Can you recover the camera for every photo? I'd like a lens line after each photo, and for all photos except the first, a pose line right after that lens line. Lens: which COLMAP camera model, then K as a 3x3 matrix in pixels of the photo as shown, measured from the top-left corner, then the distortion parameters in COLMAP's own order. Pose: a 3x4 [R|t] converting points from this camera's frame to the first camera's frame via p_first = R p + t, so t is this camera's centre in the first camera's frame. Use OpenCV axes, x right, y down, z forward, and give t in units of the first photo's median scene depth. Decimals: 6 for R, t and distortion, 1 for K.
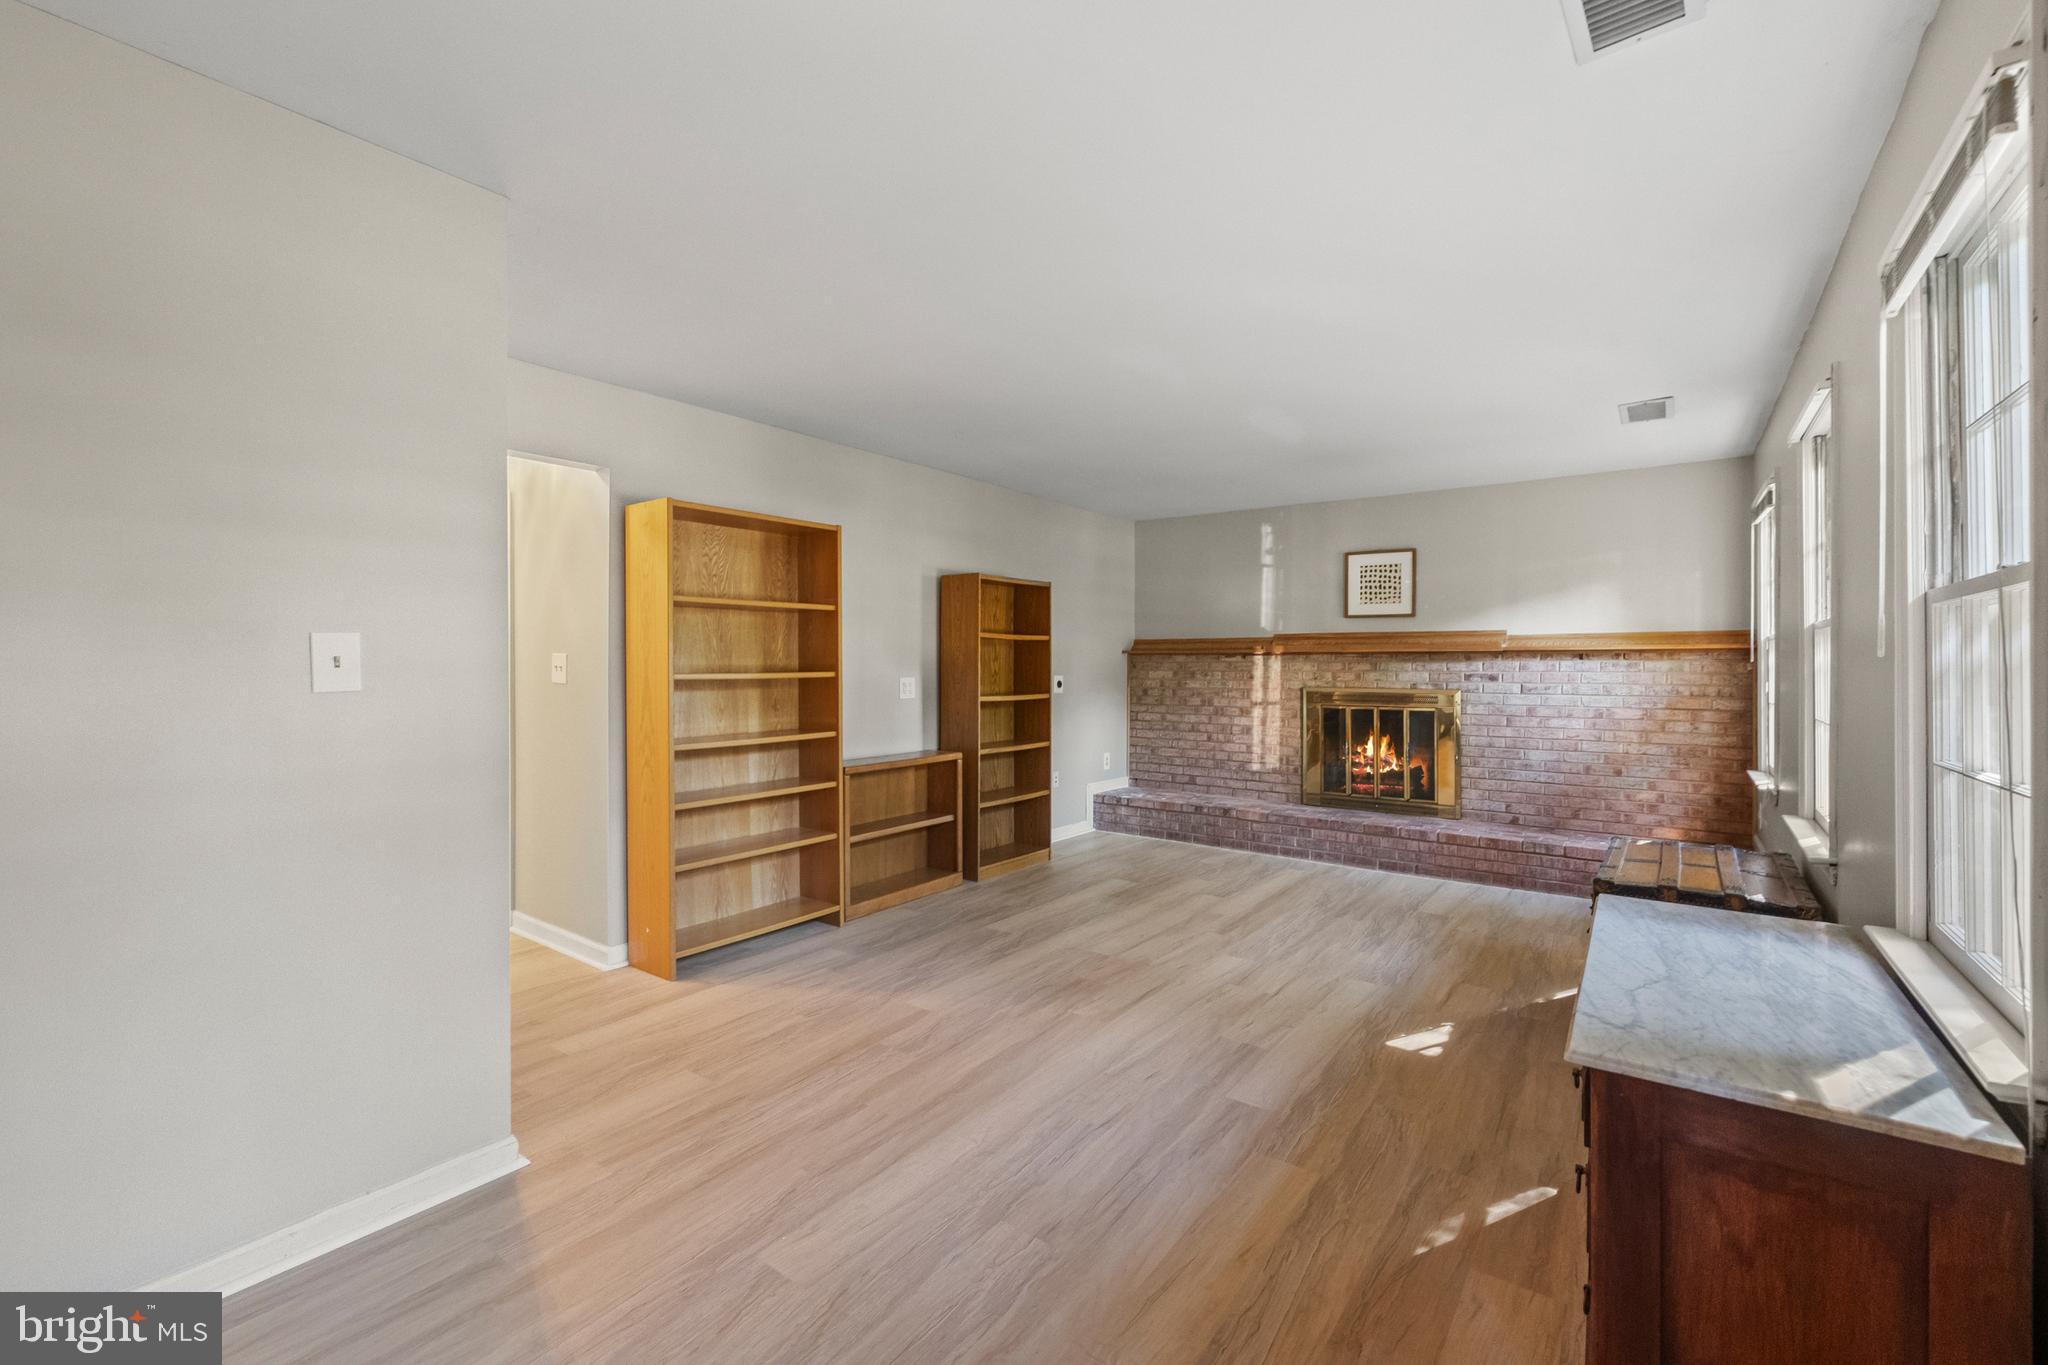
lens RADIAL K [[868.0, 0, 1020.5], [0, 868.0, 667.7], [0, 0, 1]] dist [0.001632, 0.000084]
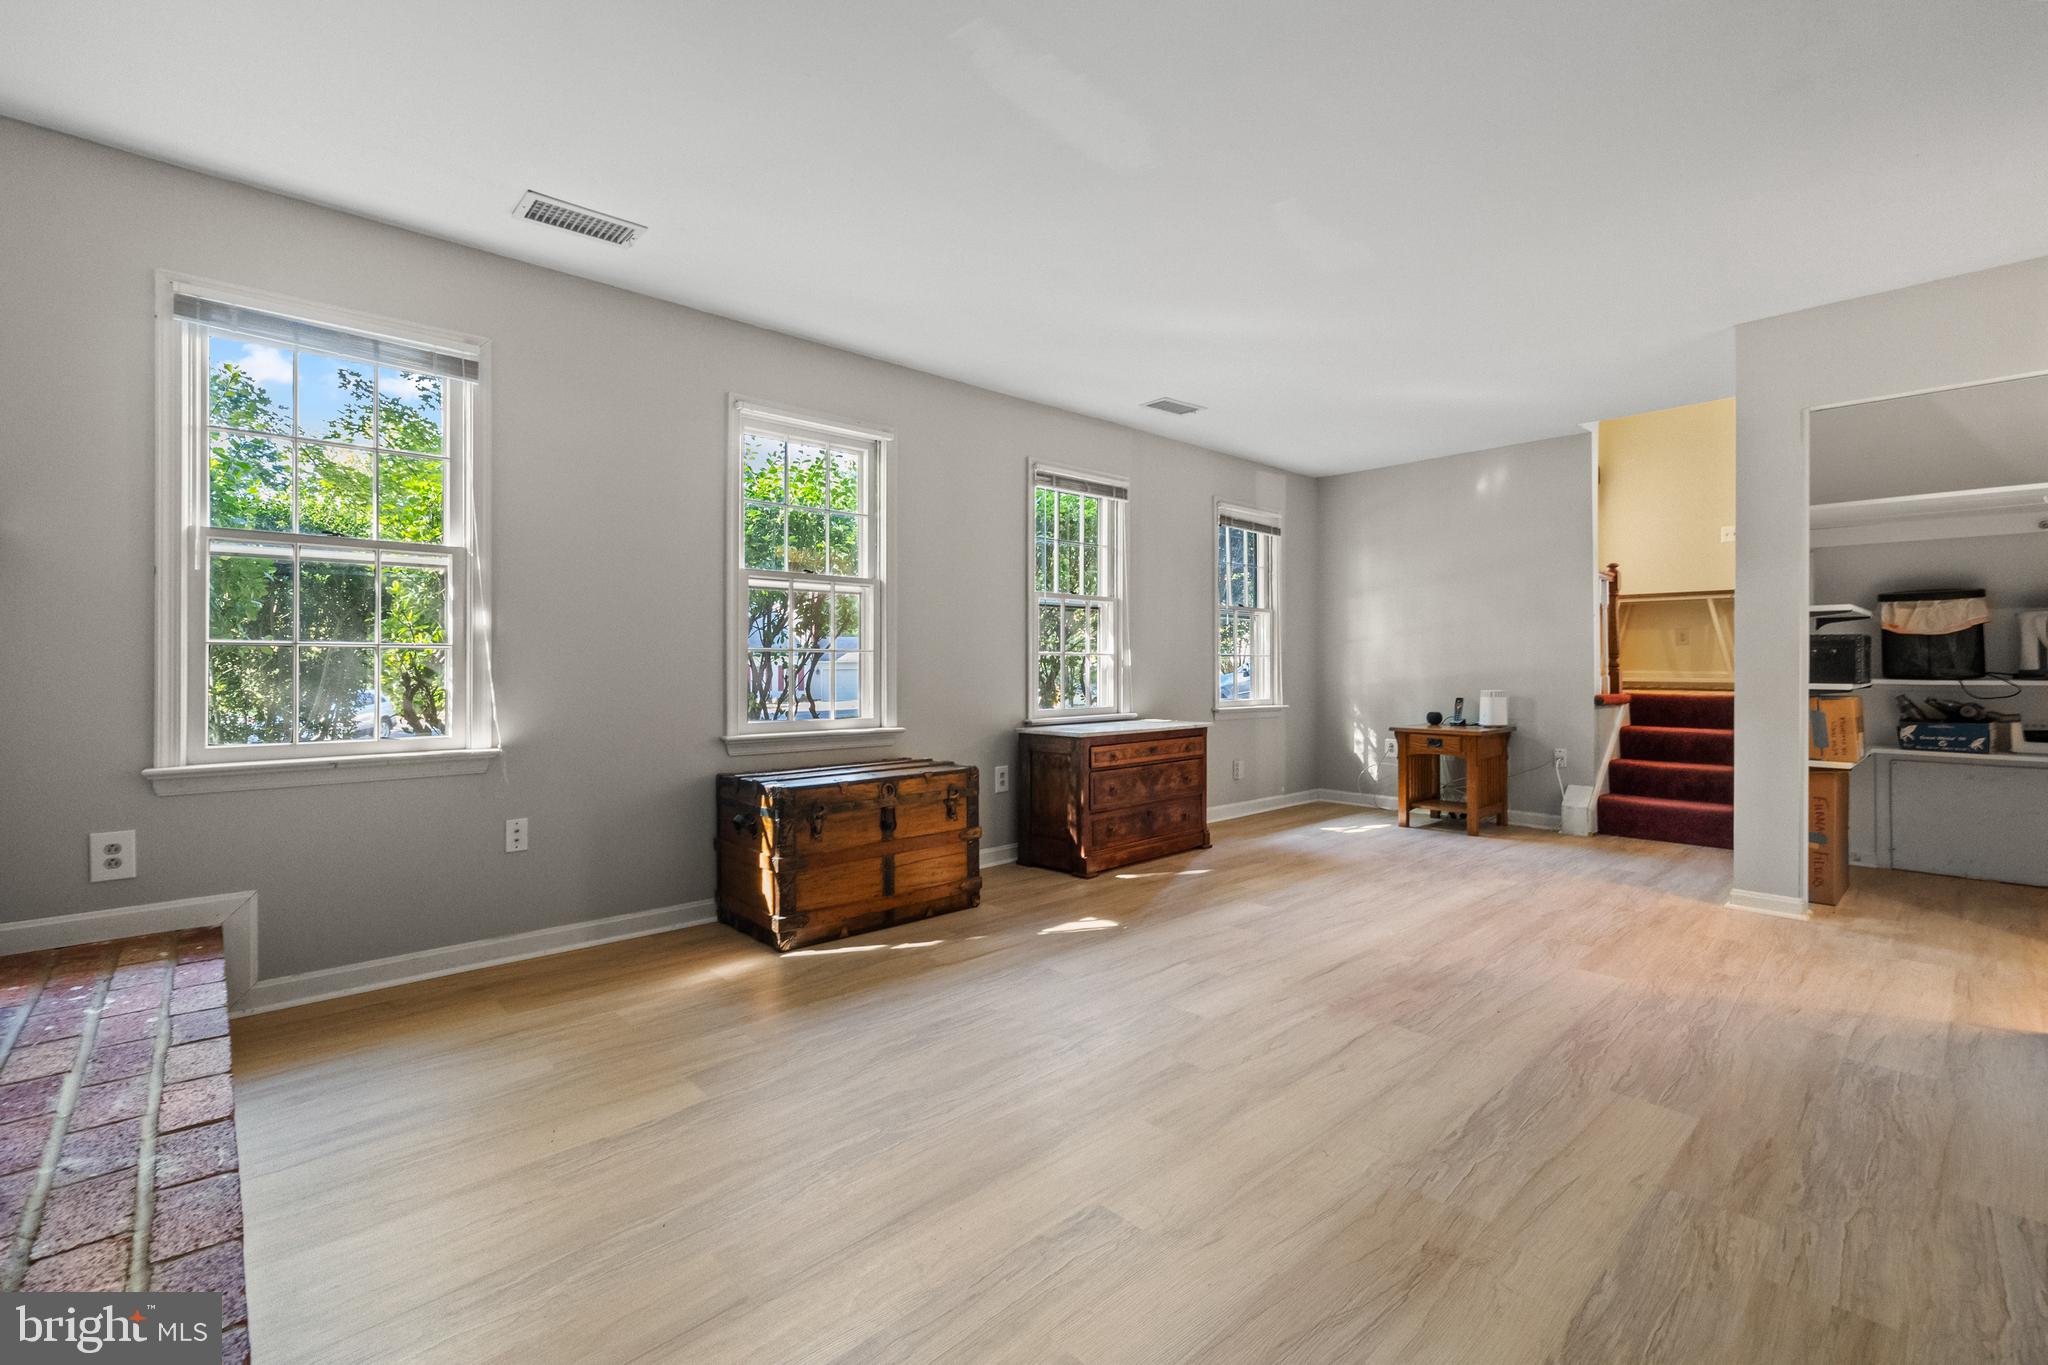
lens RADIAL K [[868.0, 0, 1025.5], [0, 868.0, 667.9], [0, 0, 1]] dist [0.001632, 0.000084]
pose [[-0.981131, -0.001997, 0.193334, 0.253615], [-0.000724, 0.999978, 0.006657, 0.062344], [-0.193343, 0.006391, -0.981110, 1.738669]]
